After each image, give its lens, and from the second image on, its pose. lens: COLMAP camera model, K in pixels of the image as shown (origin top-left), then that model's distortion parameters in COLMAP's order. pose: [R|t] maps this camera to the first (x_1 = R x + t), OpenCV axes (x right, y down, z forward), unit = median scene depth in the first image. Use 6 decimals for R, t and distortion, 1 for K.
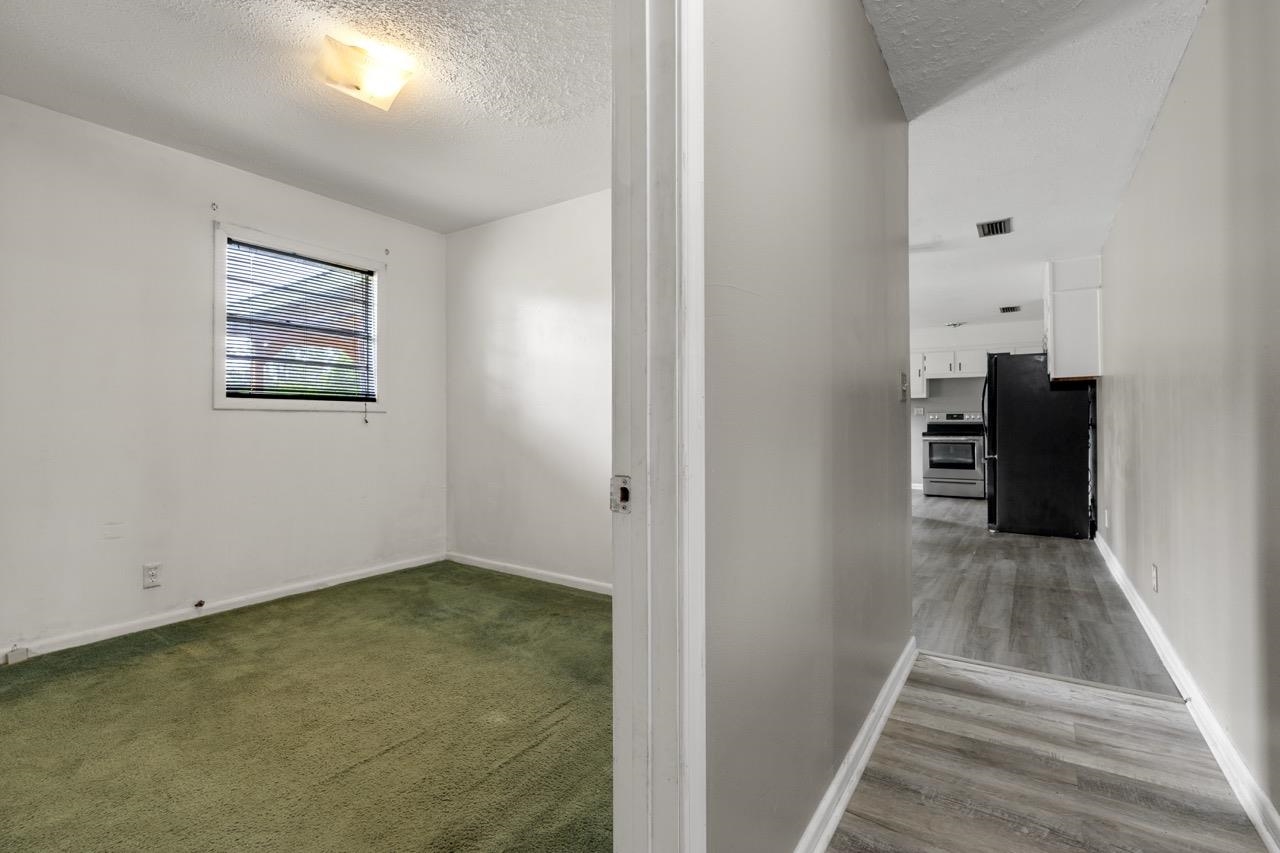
lens RADIAL K [[572.1, 0, 638.7], [0, 572.1, 404.5], [0, 0, 1]] dist [-0.003834, 0.000230]
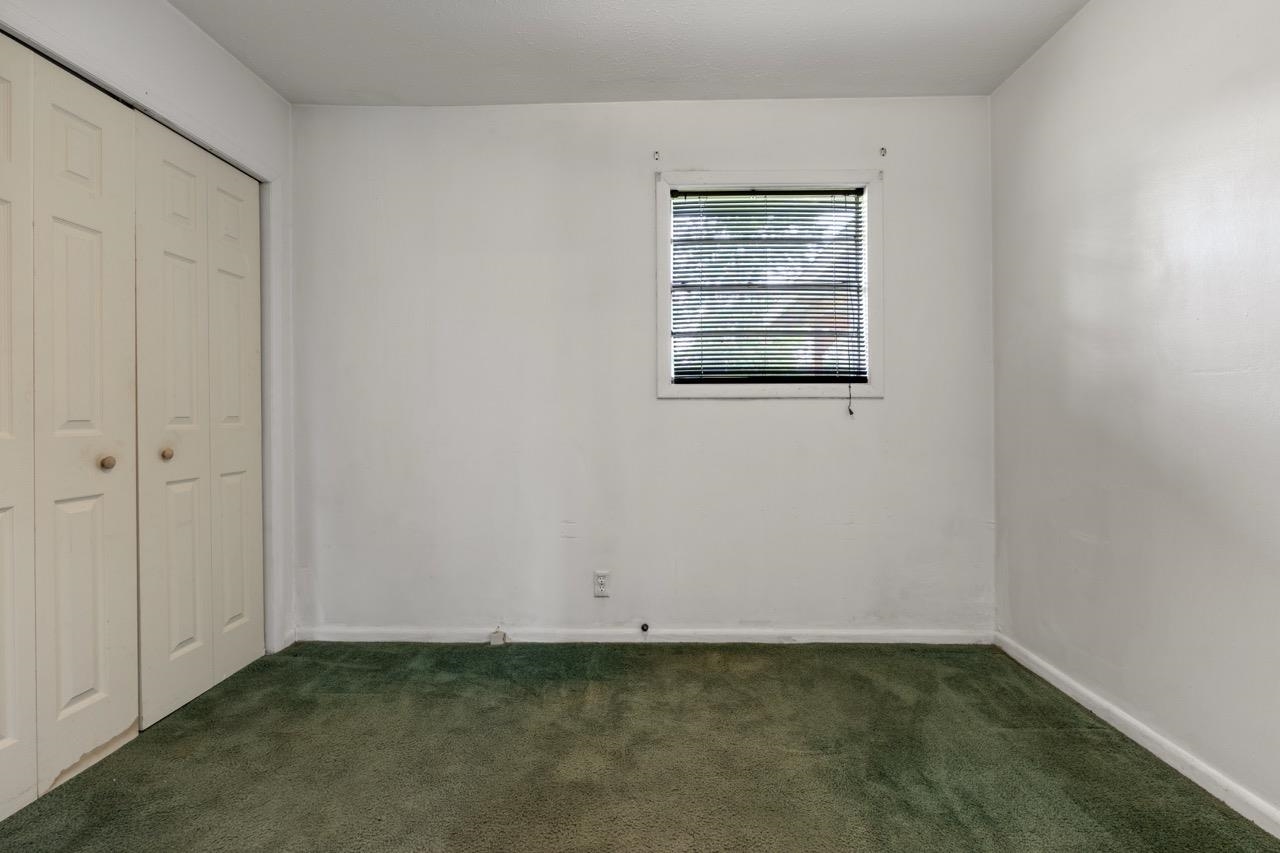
lens RADIAL K [[582.3, 0, 621.3], [0, 582.3, 420.3], [0, 0, 1]] dist [-0.003601, -0.000205]
pose [[0.540774, 0.005973, -0.841147, -0.056176], [0.030673, 0.999170, 0.026815, 0.015367], [0.840609, -0.040301, 0.540141, 0.490428]]
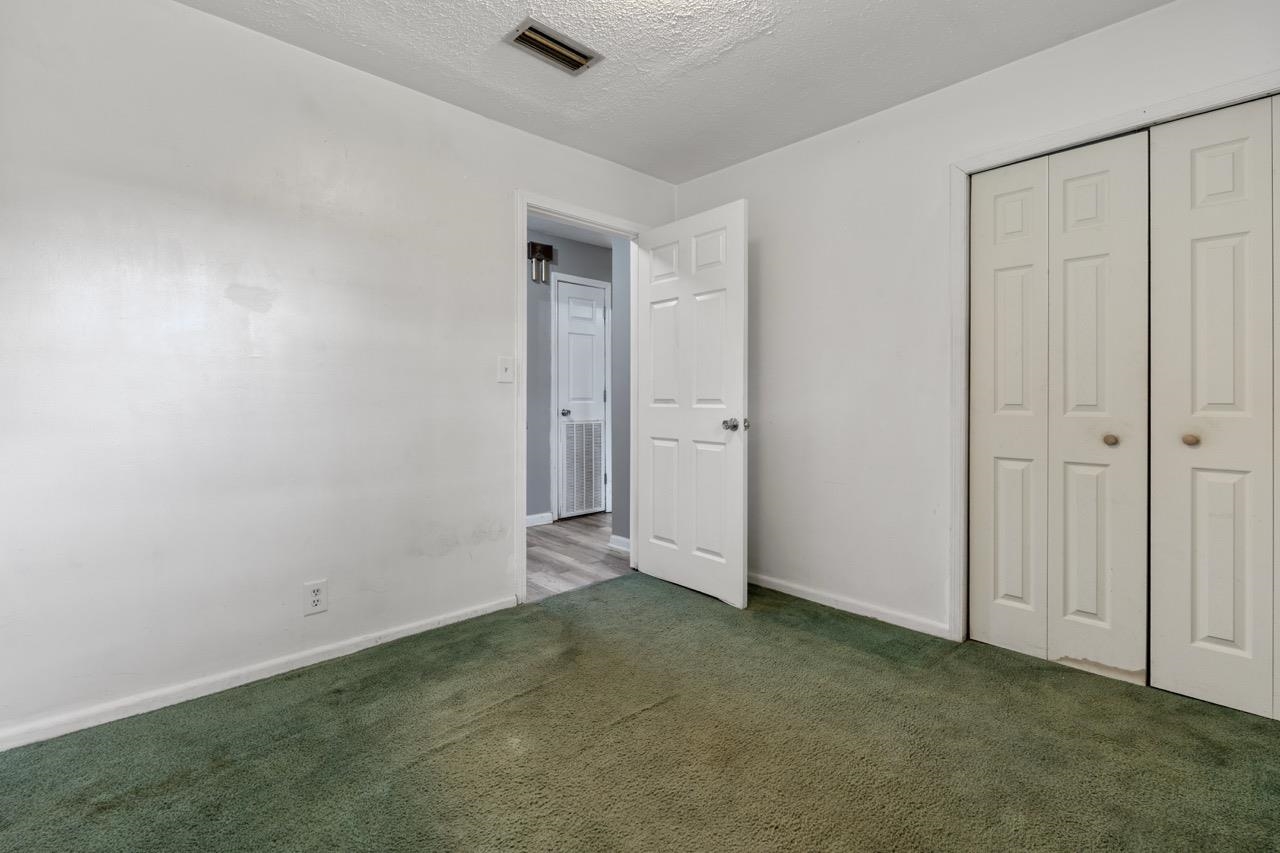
lens RADIAL K [[568.3, 0, 646.7], [0, 568.3, 413.5], [0, 0, 1]] dist [-0.001252, 0.000379]
pose [[-0.983025, -0.004706, 0.183410, -0.389287], [-0.004417, 0.999988, 0.001986, 0.026519], [-0.183417, 0.001142, -0.983035, 1.153851]]
